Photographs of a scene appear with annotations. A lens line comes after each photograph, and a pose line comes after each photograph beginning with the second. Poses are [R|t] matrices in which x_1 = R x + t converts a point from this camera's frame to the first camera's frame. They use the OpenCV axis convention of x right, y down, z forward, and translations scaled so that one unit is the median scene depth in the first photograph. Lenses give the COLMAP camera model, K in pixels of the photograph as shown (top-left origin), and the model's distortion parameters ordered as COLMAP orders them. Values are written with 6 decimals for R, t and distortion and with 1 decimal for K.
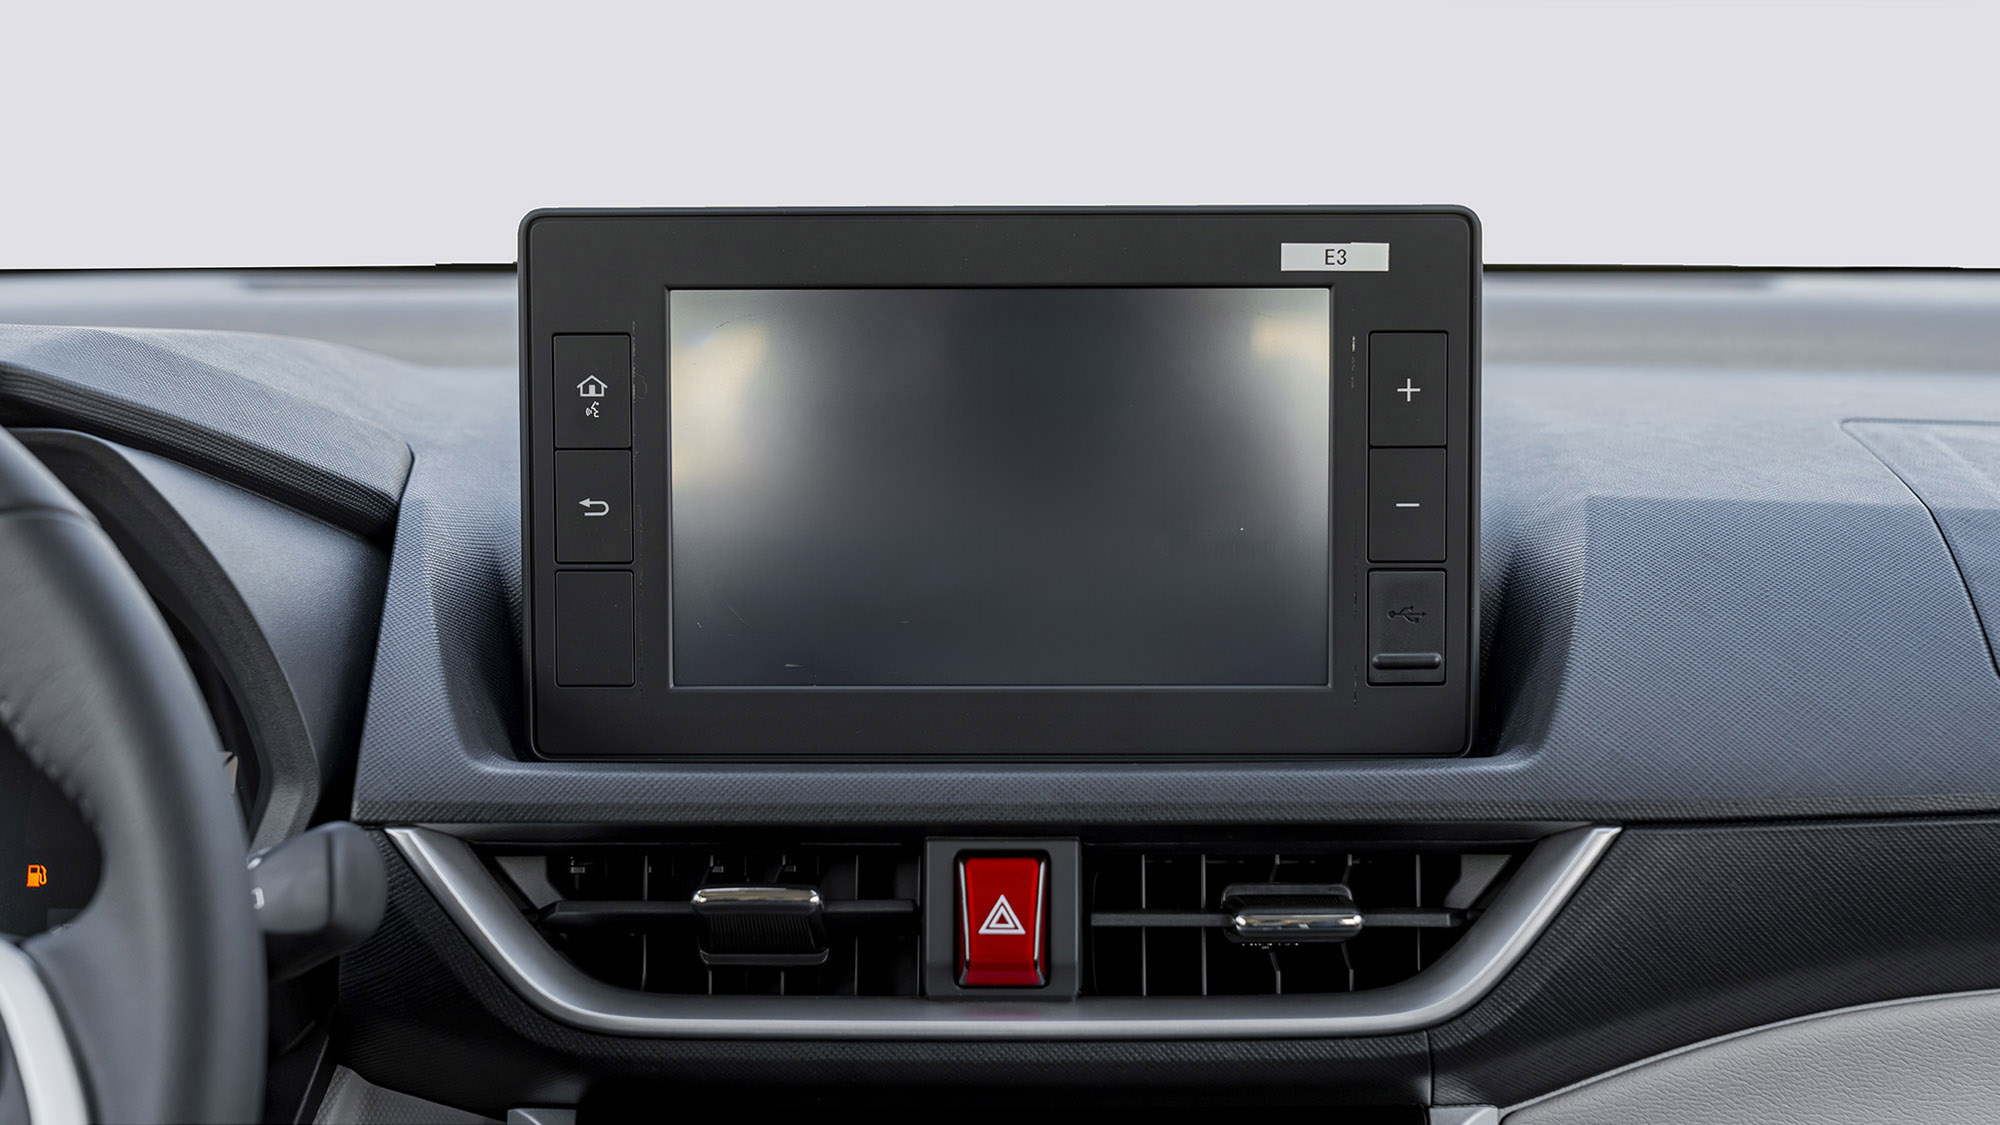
lens RADIAL K [[3489.8, 0, 1008.6], [0, 3489.8, 563.8], [0, 0, 1]] dist [0.032386, 0.000000]
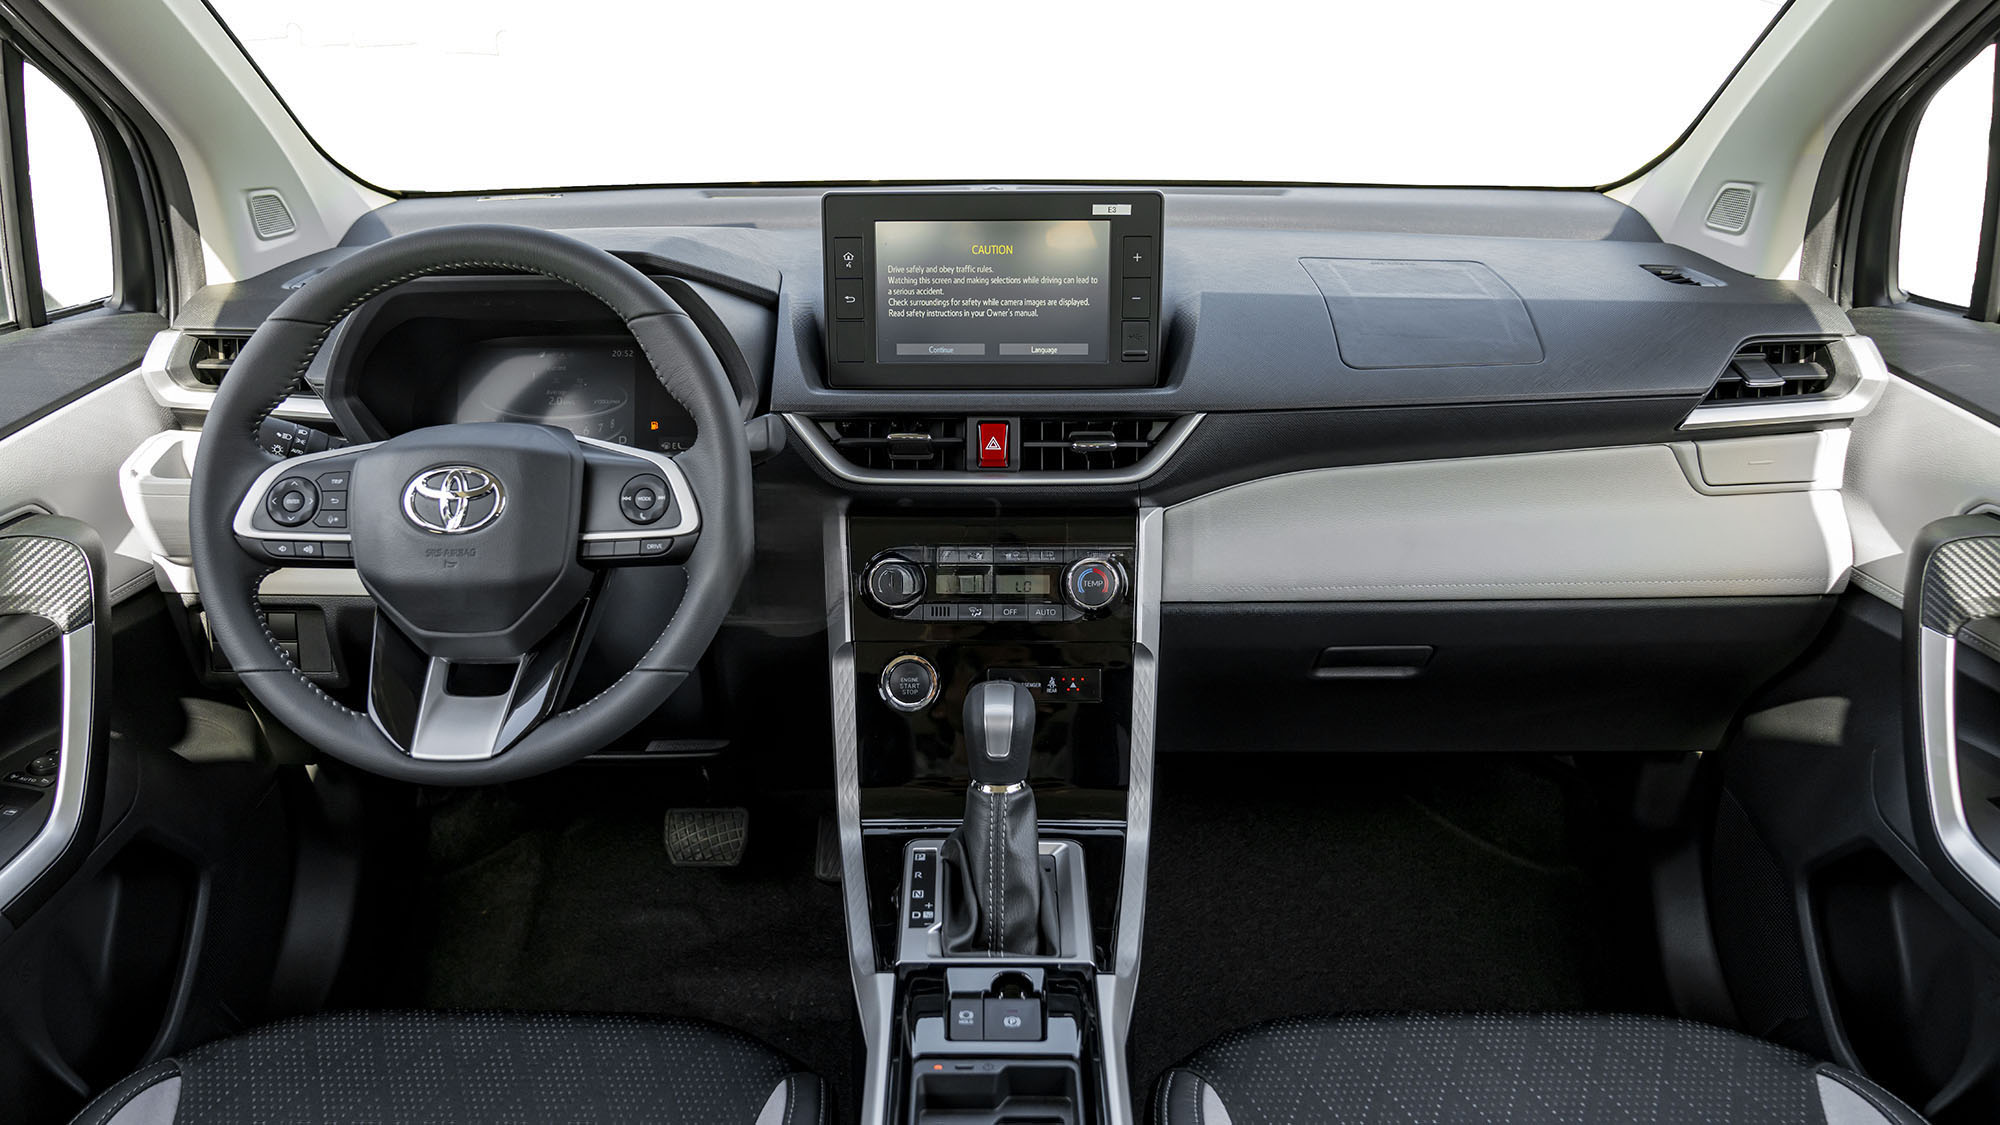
lens RADIAL K [[1632.5, 0, 999.1], [0, 1632.5, 562.2], [0, 0, 1]] dist [0.001411, -0.000995]
pose [[0.999992, 0.001046, 0.003799, -0.001978], [-0.001781, 0.980024, 0.198871, -0.071715], [-0.003515, -0.198877, 0.980018, -0.349079]]
